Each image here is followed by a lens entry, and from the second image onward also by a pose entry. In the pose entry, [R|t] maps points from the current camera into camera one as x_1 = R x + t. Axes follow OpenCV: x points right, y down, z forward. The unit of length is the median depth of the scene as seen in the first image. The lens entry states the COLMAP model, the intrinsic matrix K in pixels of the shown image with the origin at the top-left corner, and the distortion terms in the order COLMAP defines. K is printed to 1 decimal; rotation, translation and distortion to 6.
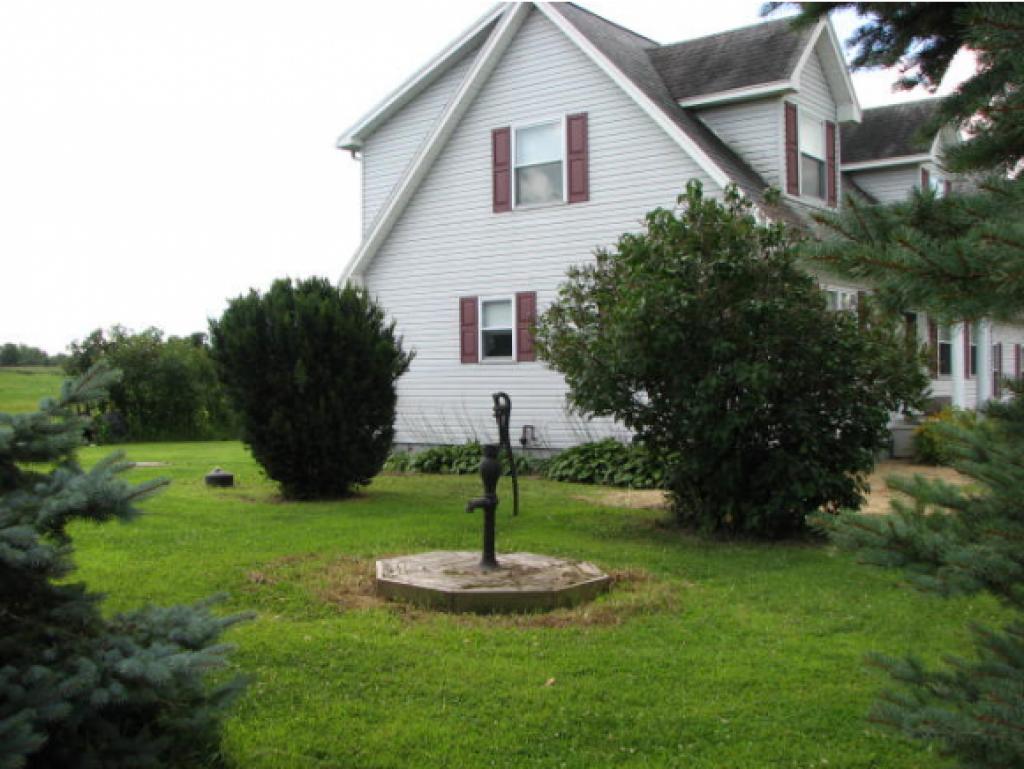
lens RADIAL K [[1084.1, 0, 492.6], [0, 1084.1, 381.1], [0, 0, 1]] dist [-0.174398, 0.199528]
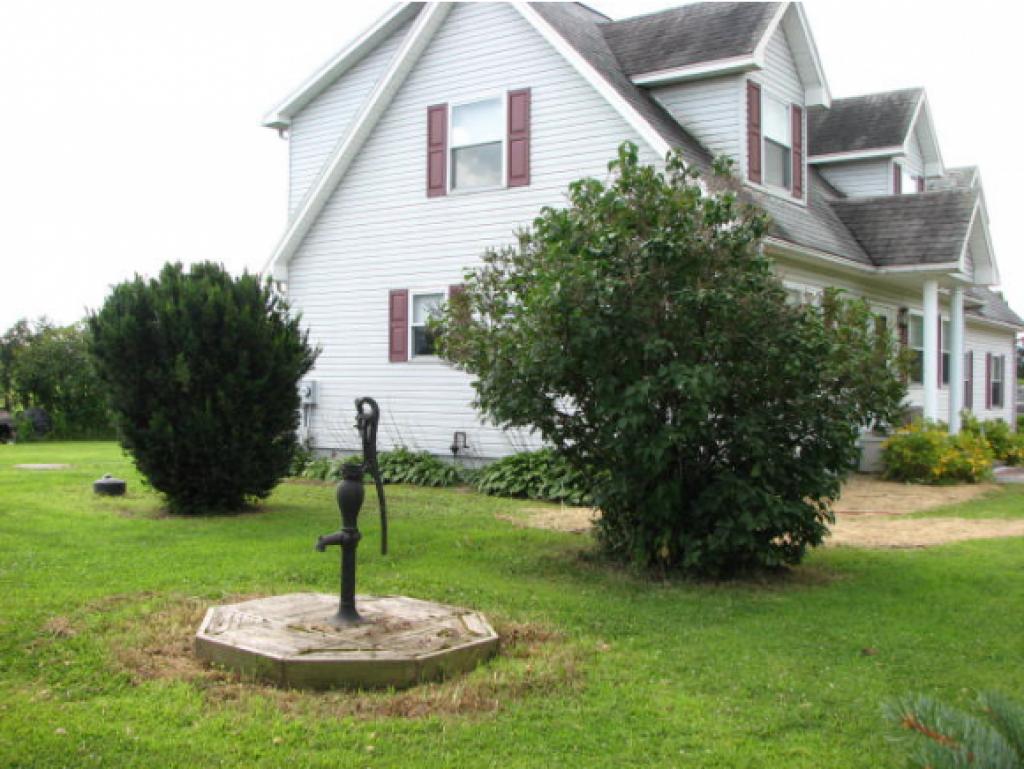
lens RADIAL K [[1084.1, 0, 492.6], [0, 1084.1, 381.1], [0, 0, 1]] dist [-0.174398, 0.199528]
pose [[0.999387, 0.016480, 0.030892, 0.040714], [-0.016449, 0.999864, -0.001257, -0.000957], [-0.030908, 0.000748, 0.999522, 0.118413]]
